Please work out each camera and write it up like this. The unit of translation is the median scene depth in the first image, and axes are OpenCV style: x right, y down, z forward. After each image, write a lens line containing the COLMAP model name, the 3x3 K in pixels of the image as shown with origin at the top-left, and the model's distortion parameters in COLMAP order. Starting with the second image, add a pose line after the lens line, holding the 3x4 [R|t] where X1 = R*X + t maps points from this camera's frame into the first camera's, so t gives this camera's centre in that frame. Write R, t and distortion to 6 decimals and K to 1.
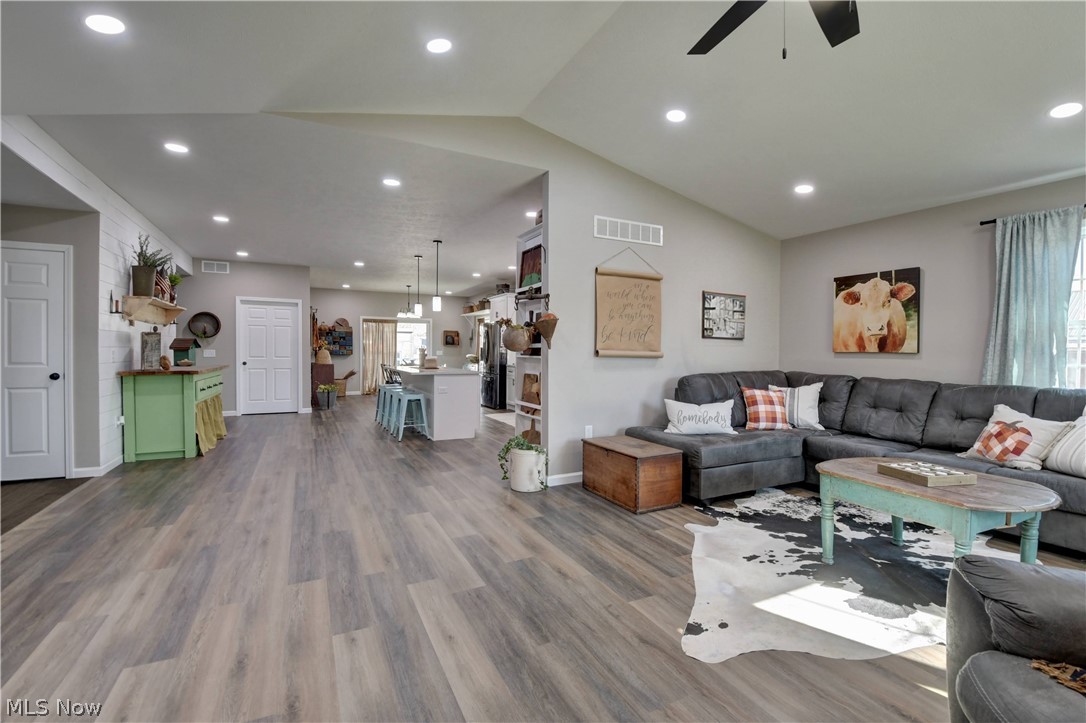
lens RADIAL K [[475.7, 0, 542.7], [0, 475.7, 358.7], [0, 0, 1]] dist [0.011526, -0.018541]
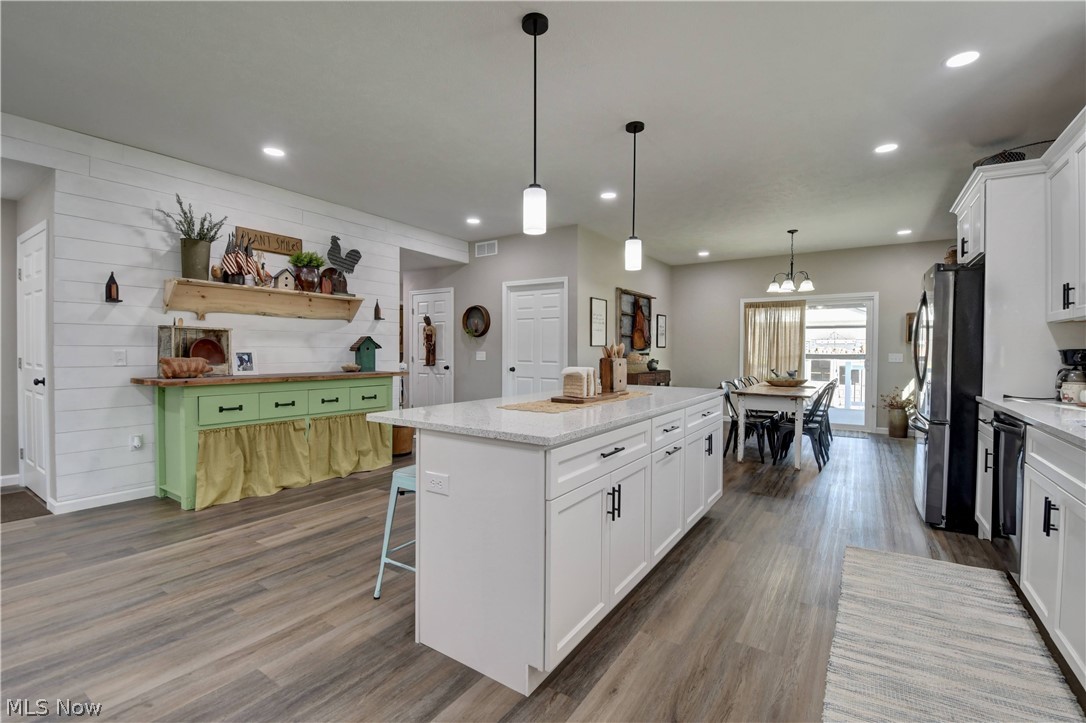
lens RADIAL K [[475.7, 0, 543.6], [0, 475.7, 357.3], [0, 0, 1]] dist [0.011526, -0.018541]
pose [[0.495939, 0.006812, -0.868330, 0.128777], [-0.016367, 0.999865, -0.001504, -0.020213], [0.868203, 0.014958, 0.495984, 1.445250]]
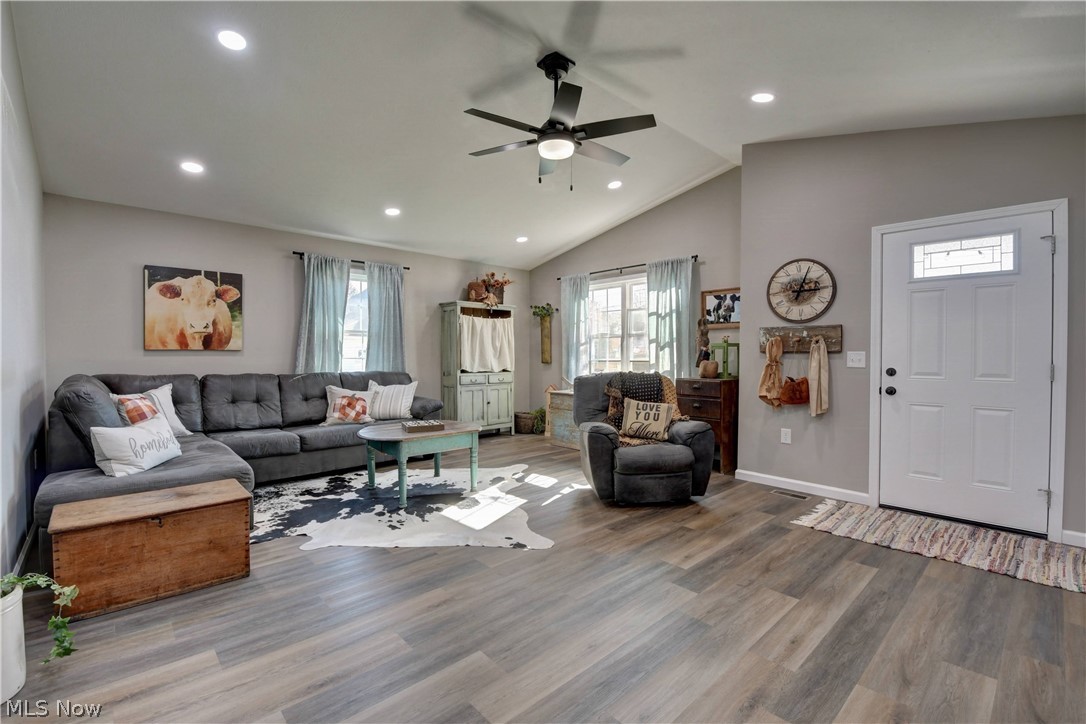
lens RADIAL K [[475.7, 0, 545.7], [0, 475.7, 358.0], [0, 0, 1]] dist [0.011526, -0.018541]
pose [[-0.283246, -0.019386, 0.958851, -0.536562], [0.011345, 0.999658, 0.023562, -0.013059], [-0.958980, 0.017552, -0.282930, 0.668069]]
